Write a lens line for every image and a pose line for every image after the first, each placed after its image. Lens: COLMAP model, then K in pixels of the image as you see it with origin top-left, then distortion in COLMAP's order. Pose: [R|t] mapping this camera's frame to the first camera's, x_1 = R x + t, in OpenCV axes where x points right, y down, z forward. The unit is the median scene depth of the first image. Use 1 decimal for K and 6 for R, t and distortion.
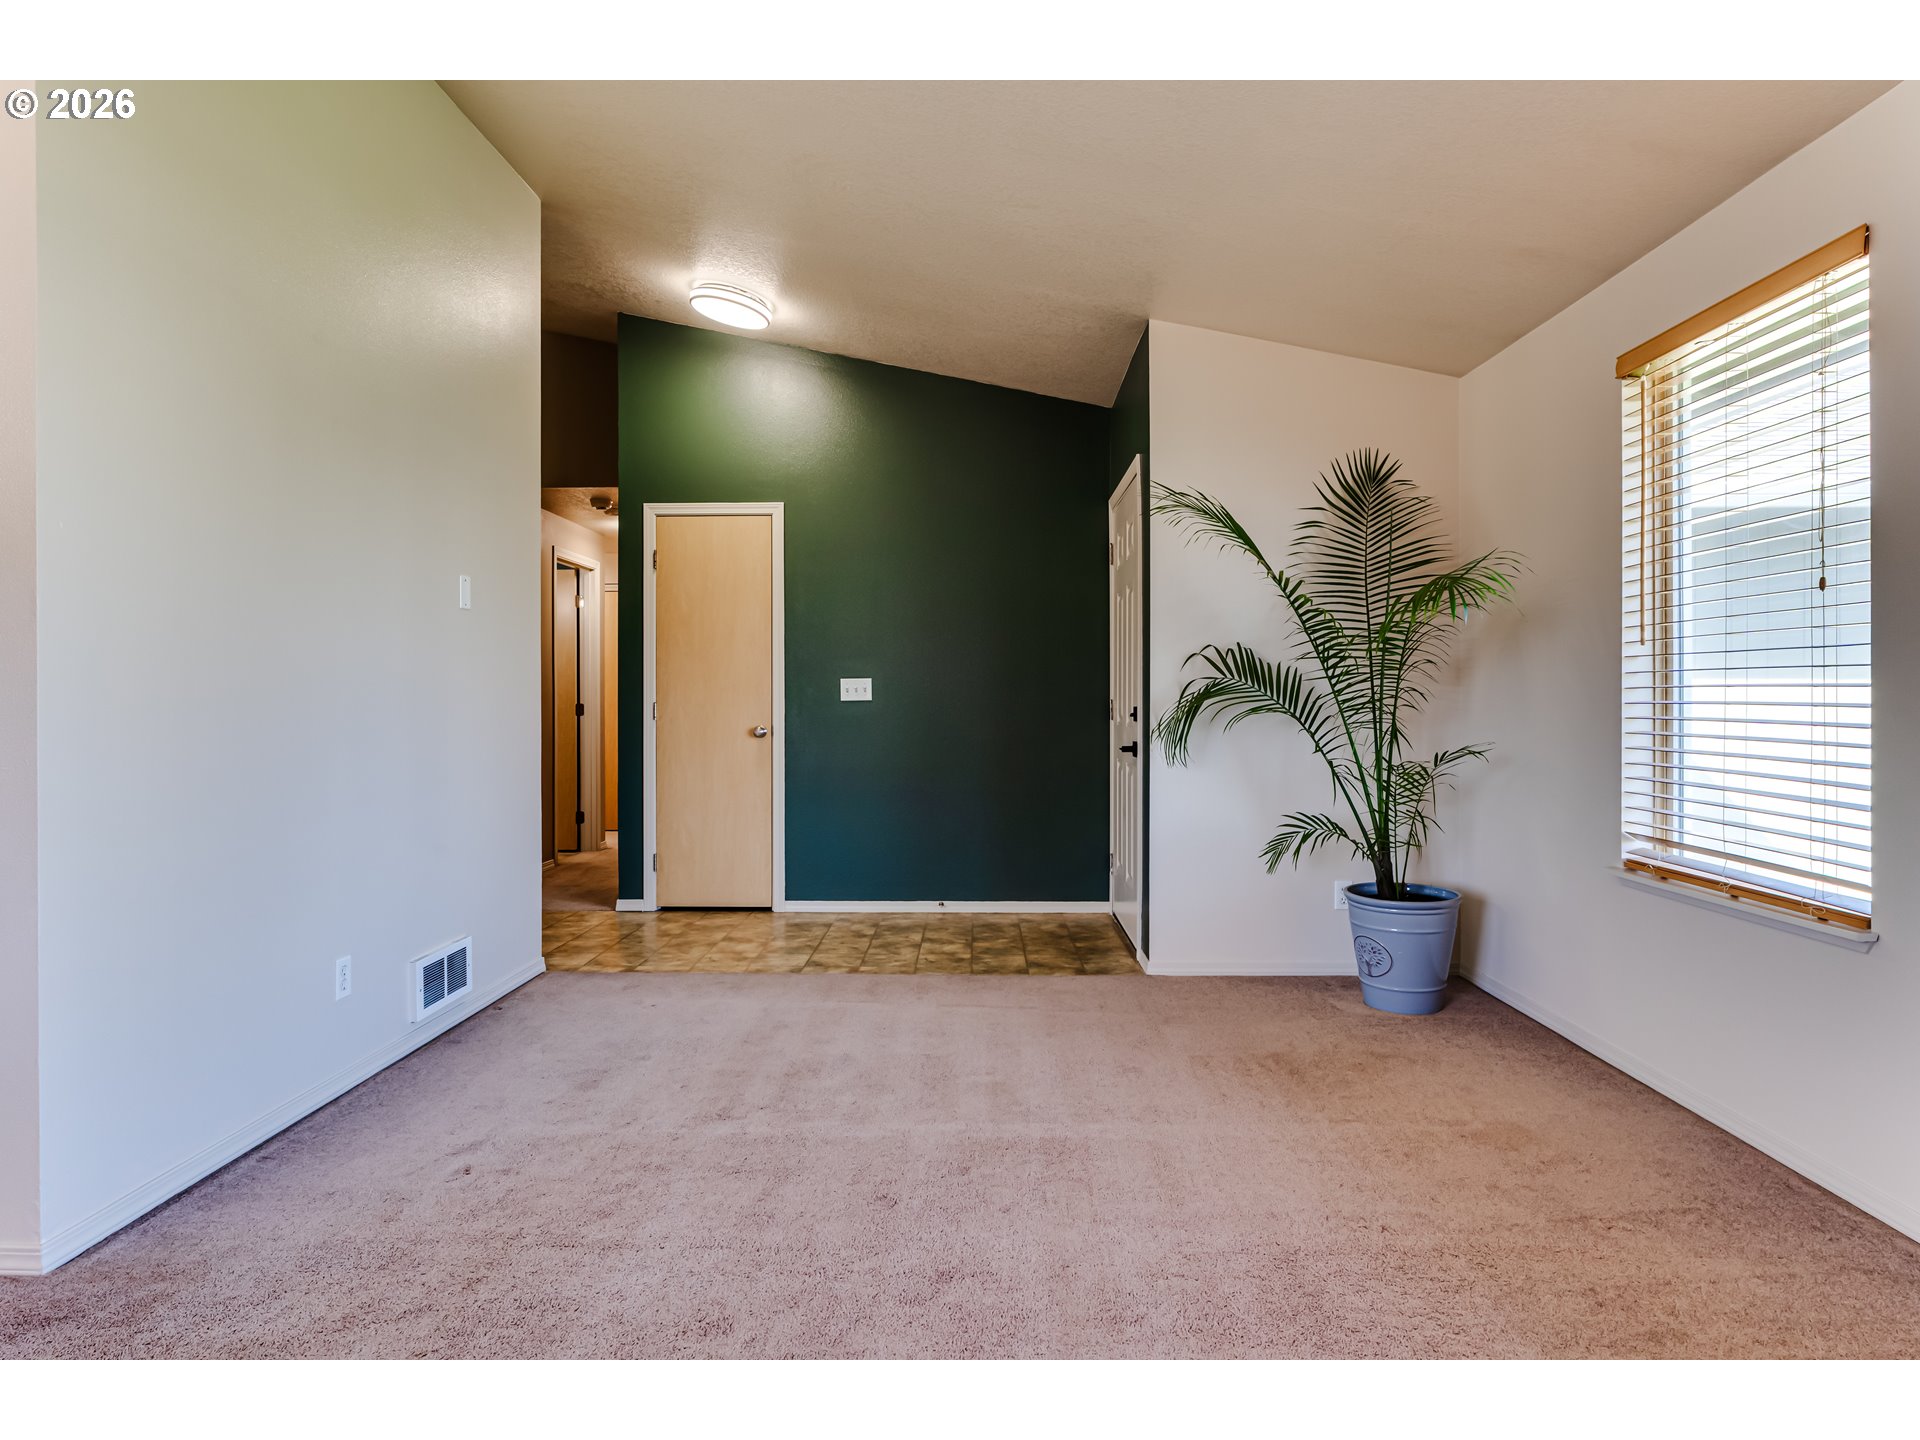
lens RADIAL K [[1082.7, 0, 959.8], [0, 1082.7, 707.8], [0, 0, 1]] dist [-0.006509, 0.001075]
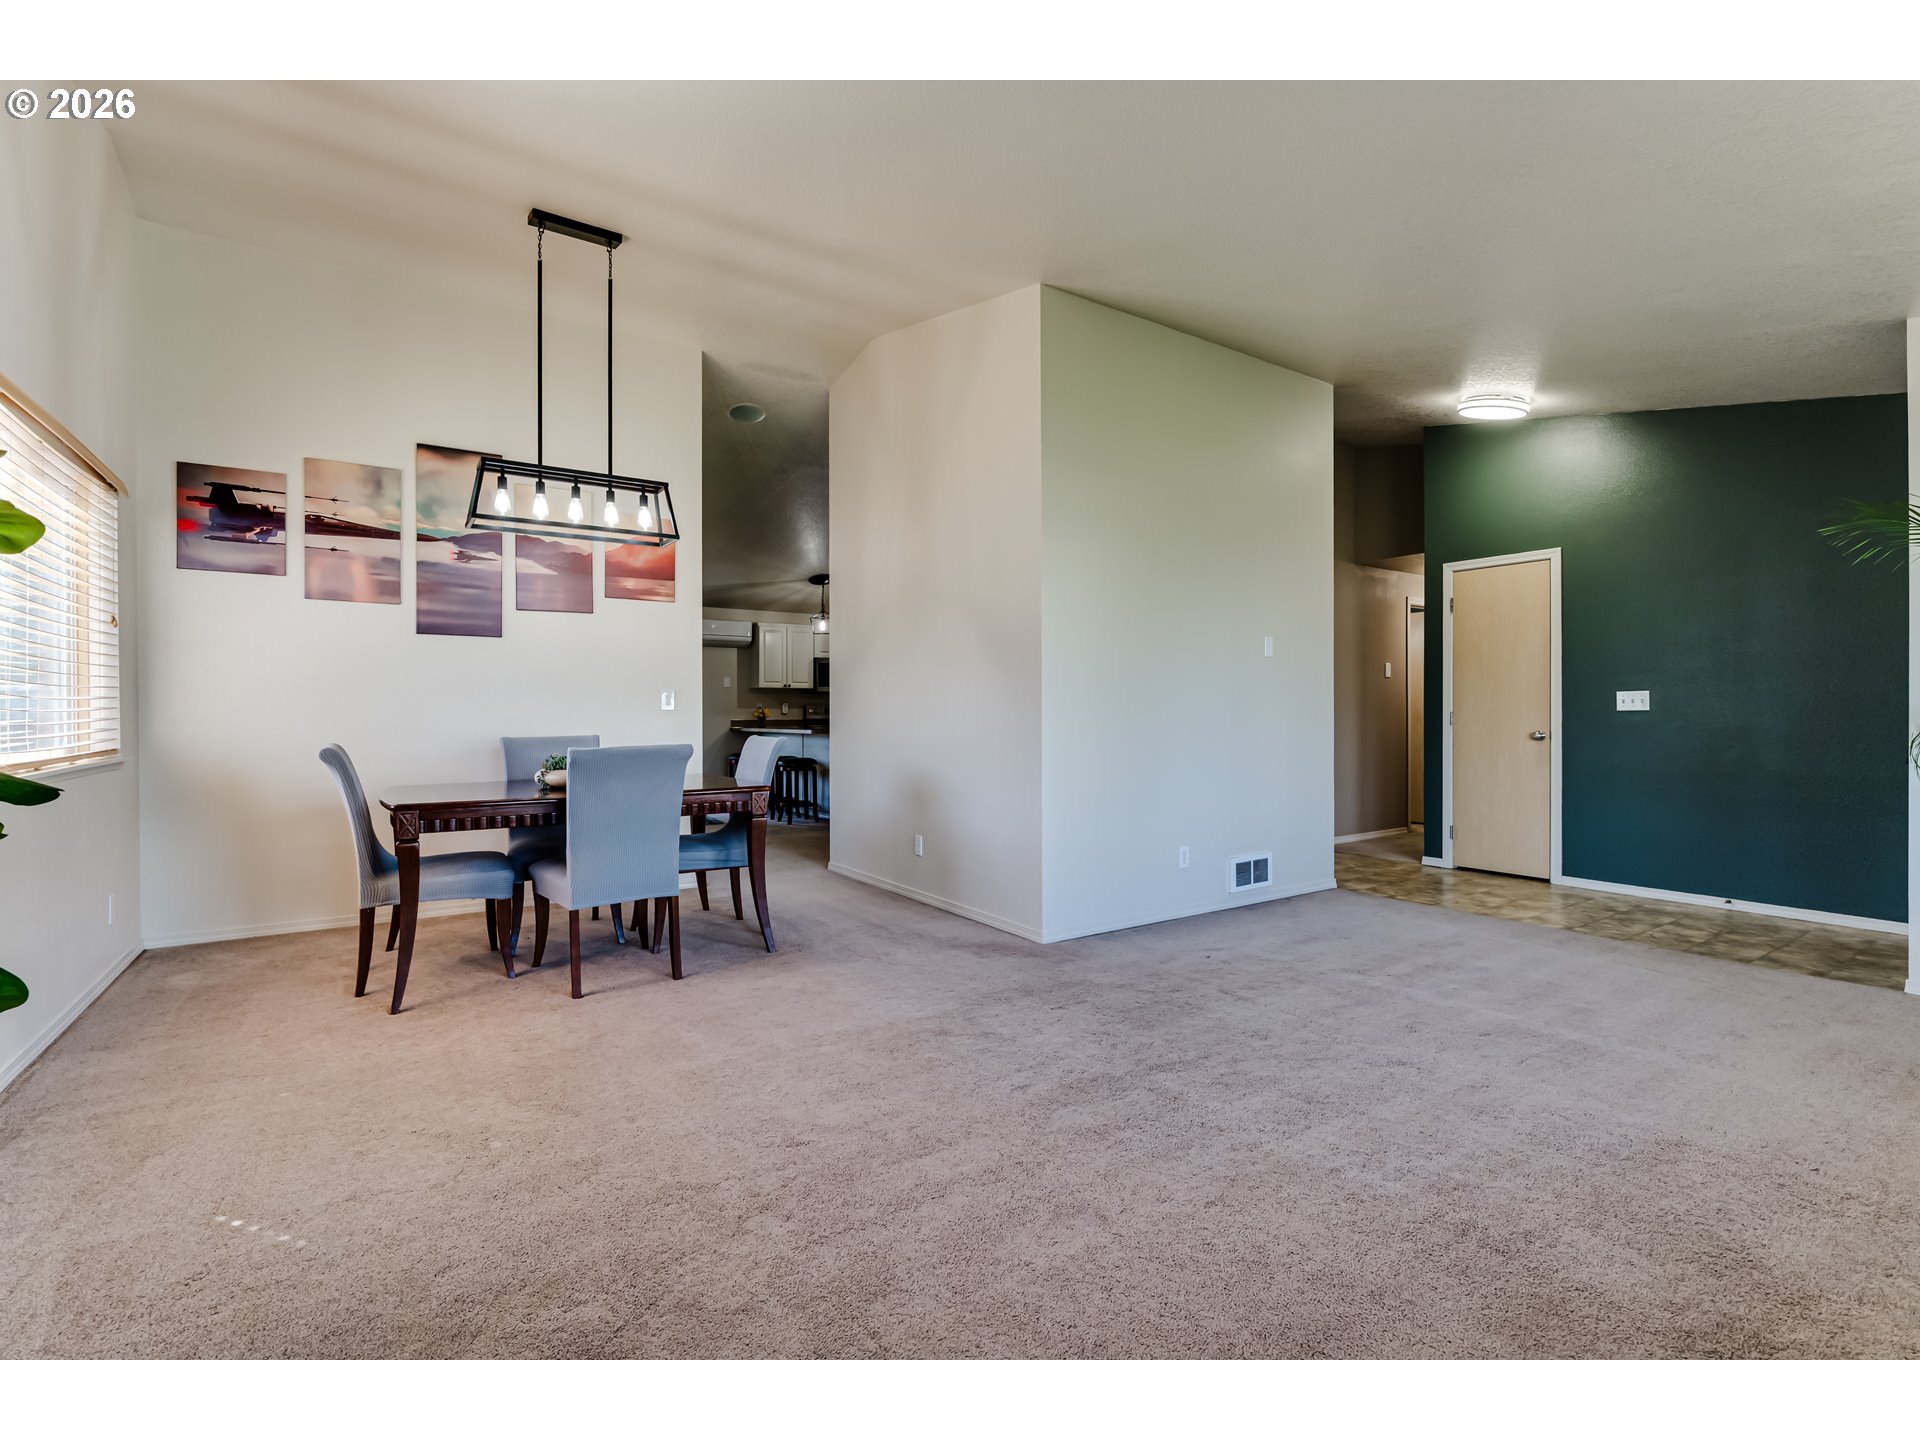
lens RADIAL K [[865.1, 0, 957.6], [0, 865.1, 717.4], [0, 0, 1]] dist [-0.004766, -0.000354]
pose [[0.577218, 0.006522, -0.816564, 0.286800], [-0.002964, 0.999978, 0.005892, -0.003195], [0.816585, -0.000981, 0.577225, -0.134558]]
